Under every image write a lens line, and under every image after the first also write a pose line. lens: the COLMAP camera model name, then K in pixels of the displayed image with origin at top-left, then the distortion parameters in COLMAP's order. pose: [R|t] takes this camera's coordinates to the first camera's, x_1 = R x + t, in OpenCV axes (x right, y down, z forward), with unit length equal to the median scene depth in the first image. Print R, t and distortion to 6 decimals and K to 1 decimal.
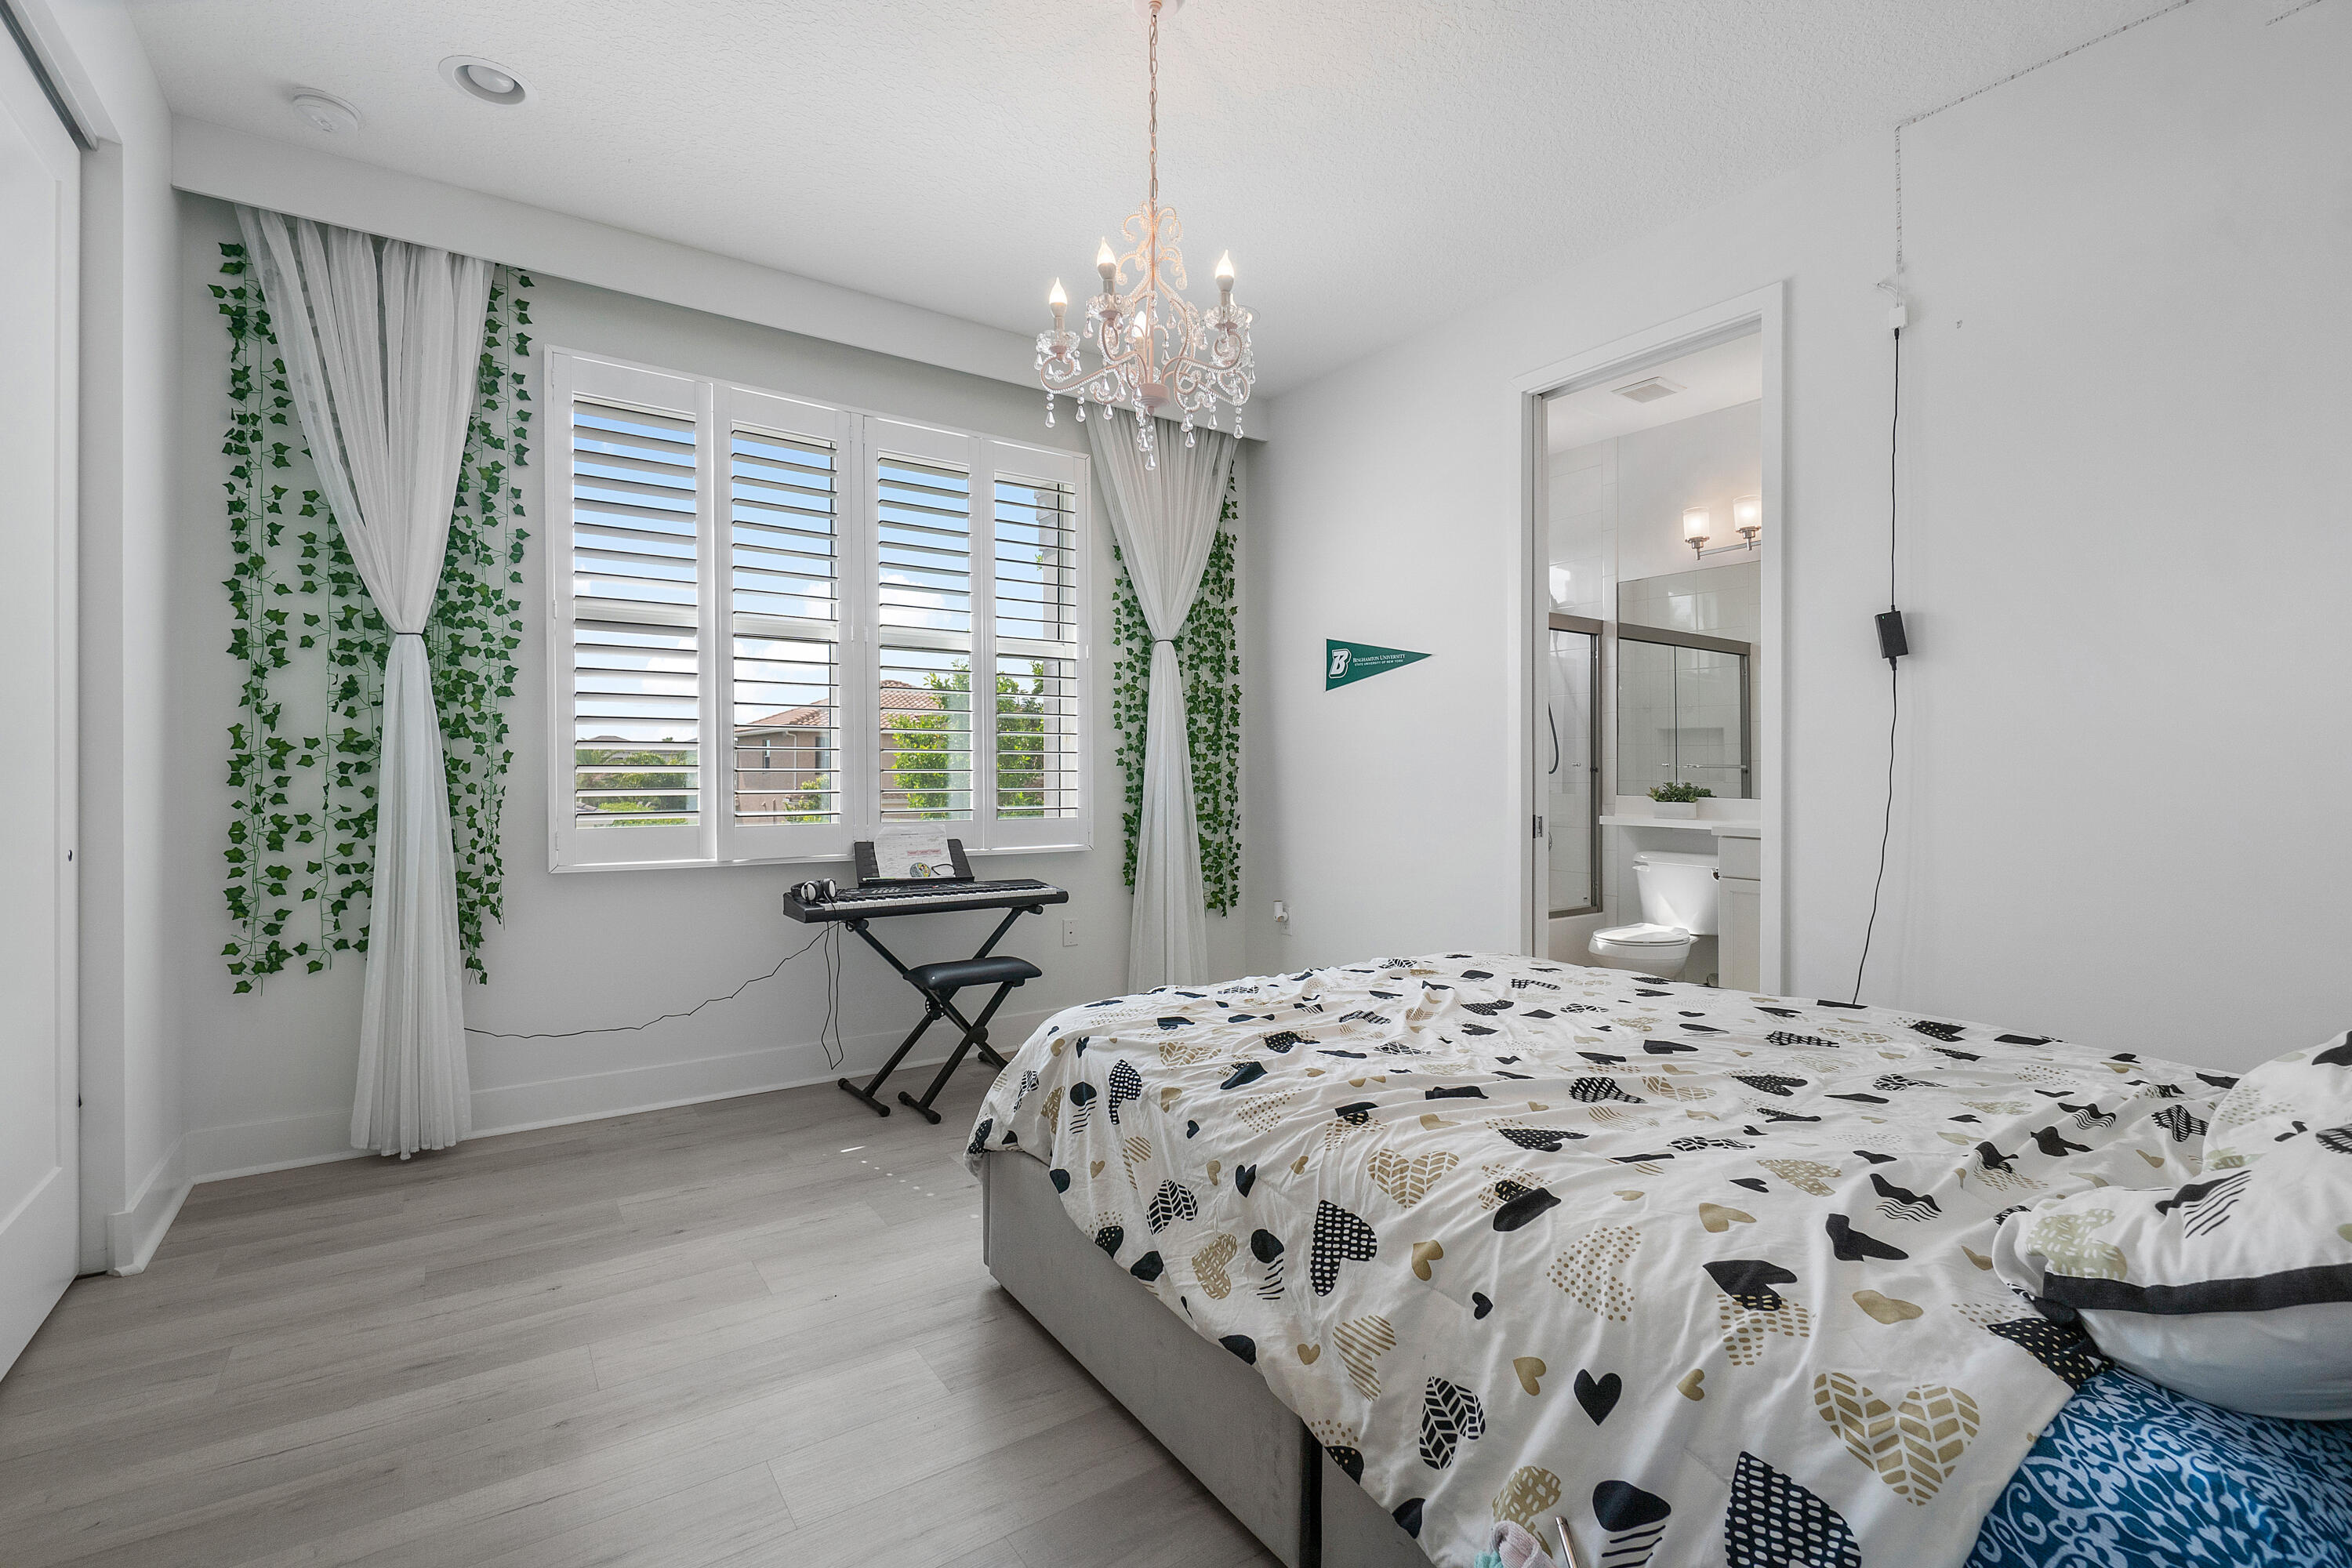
lens RADIAL K [[1073.6, 0, 1168.9], [0, 1073.6, 757.7], [0, 0, 1]] dist [0.000190, 0.000042]
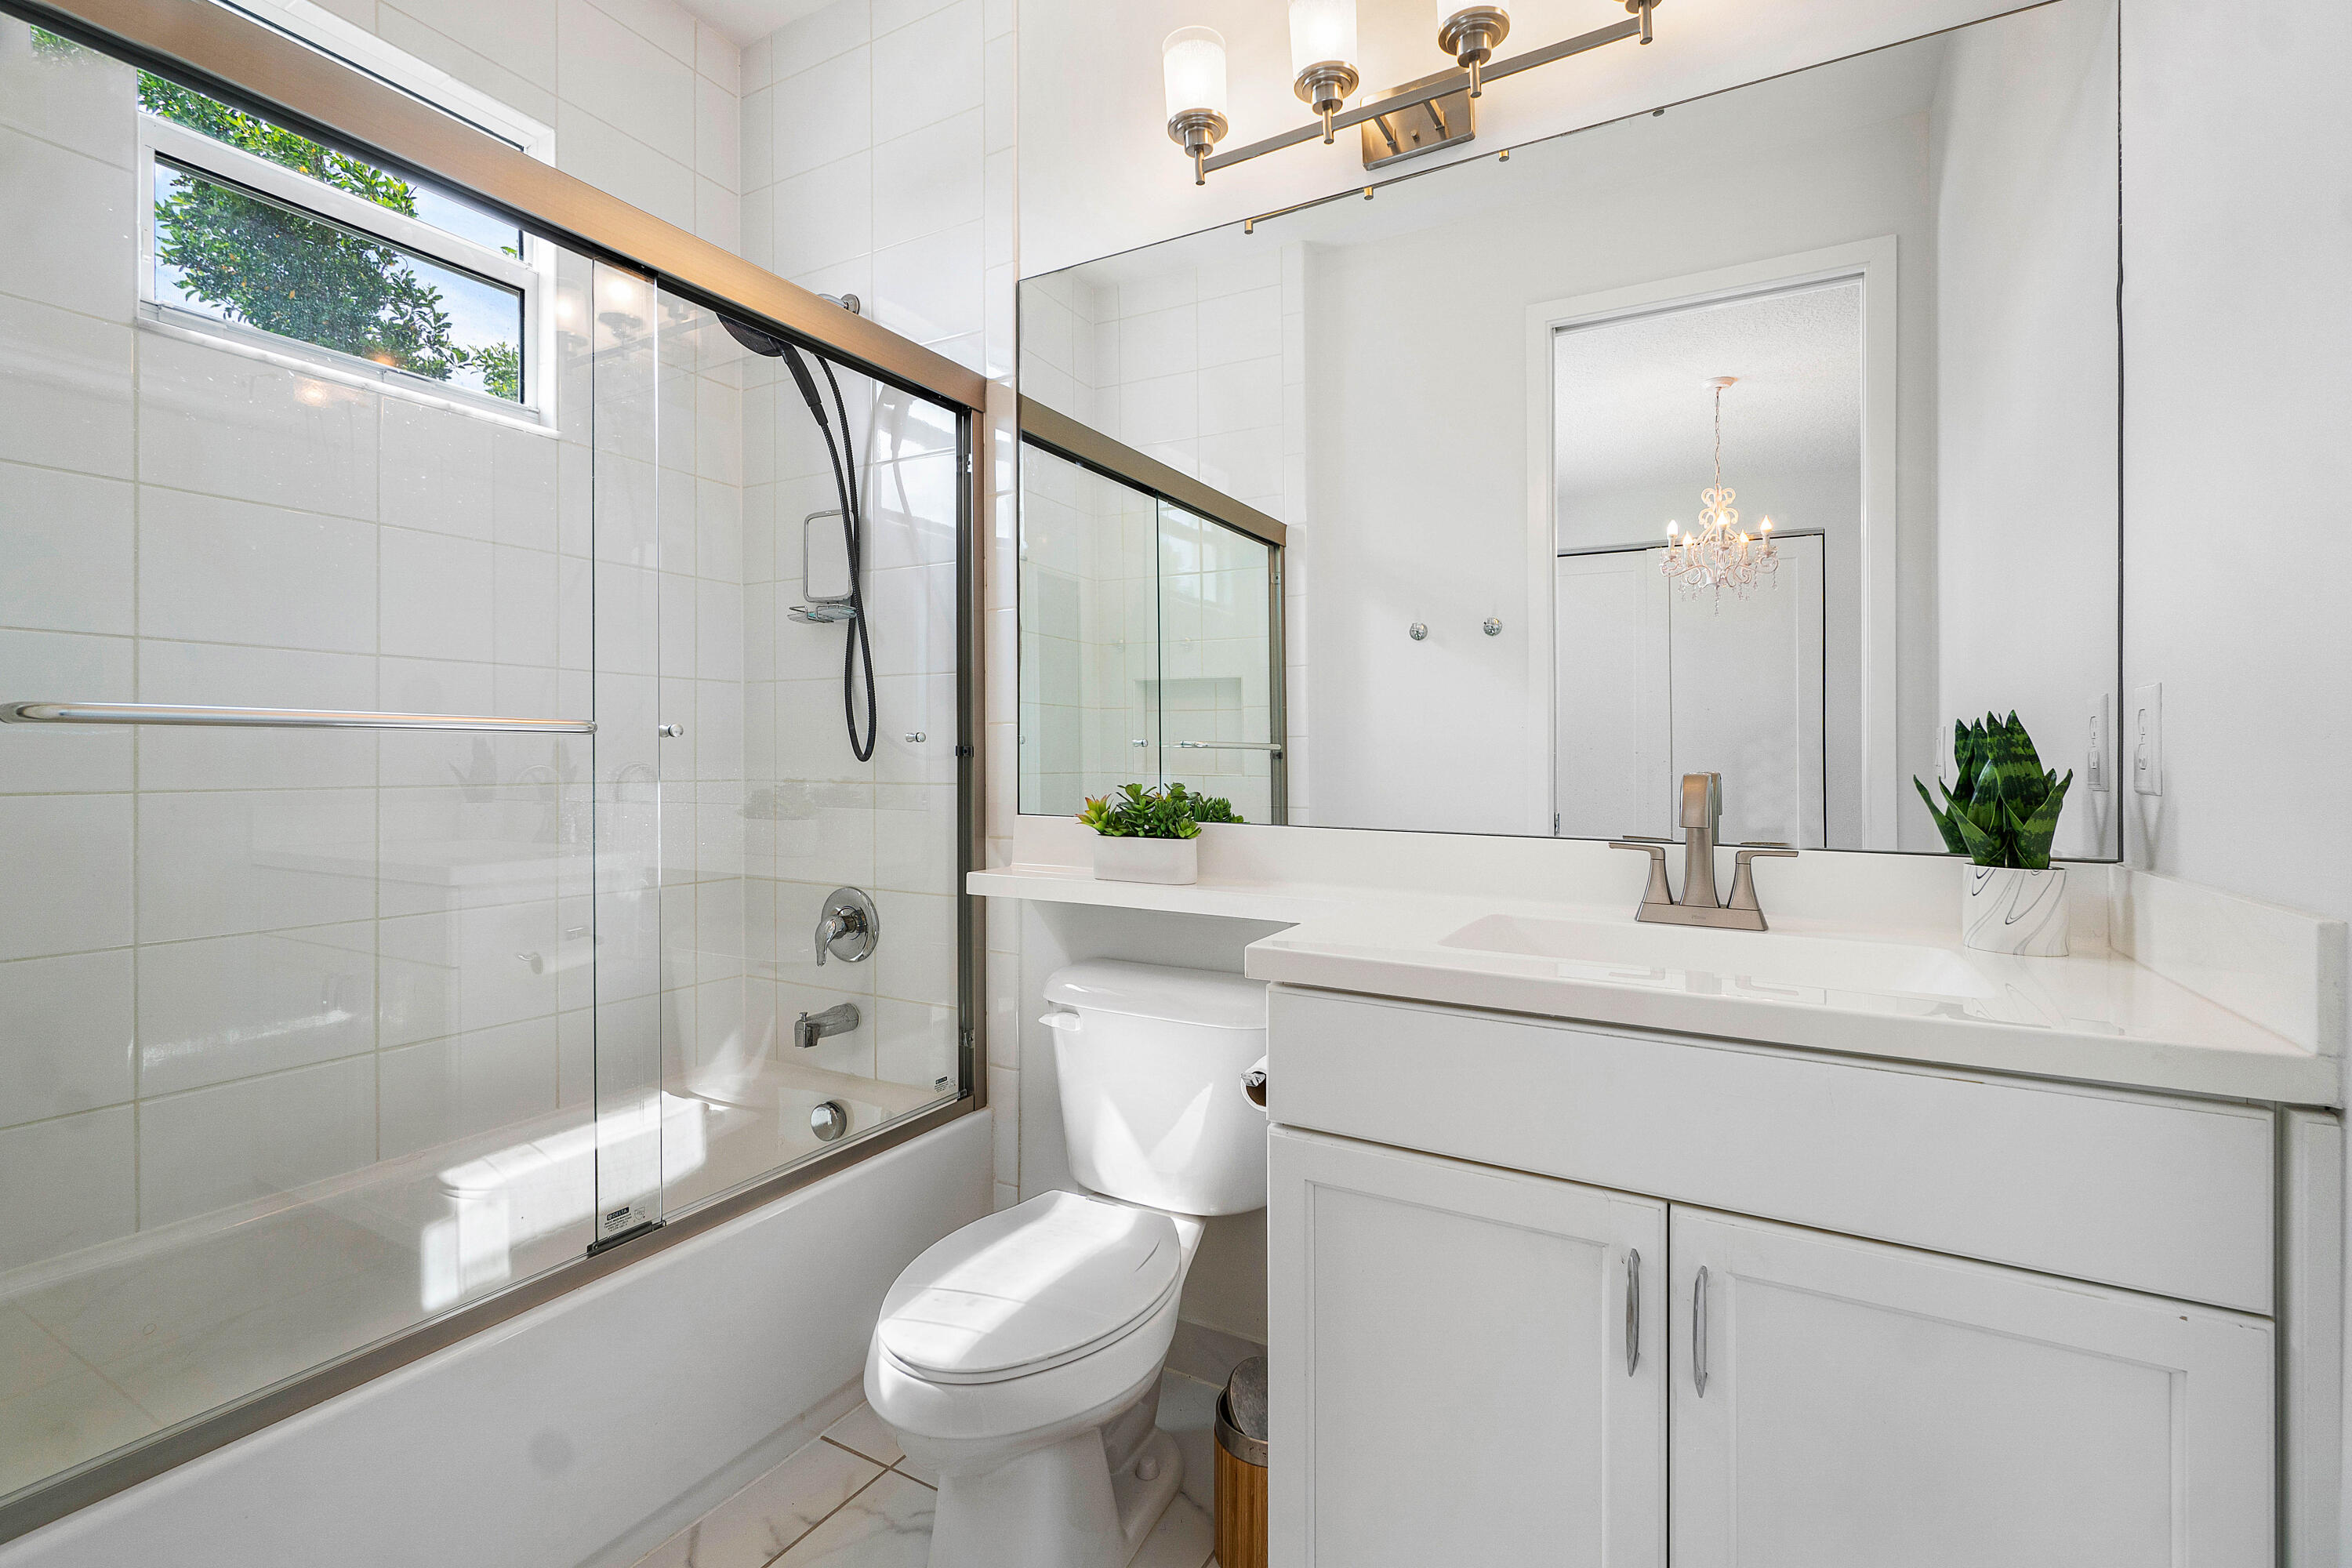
lens RADIAL K [[1073.6, 0, 1168.9], [0, 1073.6, 757.7], [0, 0, 1]] dist [0.000190, 0.000042]
pose [[0.907743, -0.007376, 0.419461, 0.302347], [0.003781, 0.999949, 0.009402, 0.009428], [-0.419509, -0.006948, 0.907724, 0.617012]]
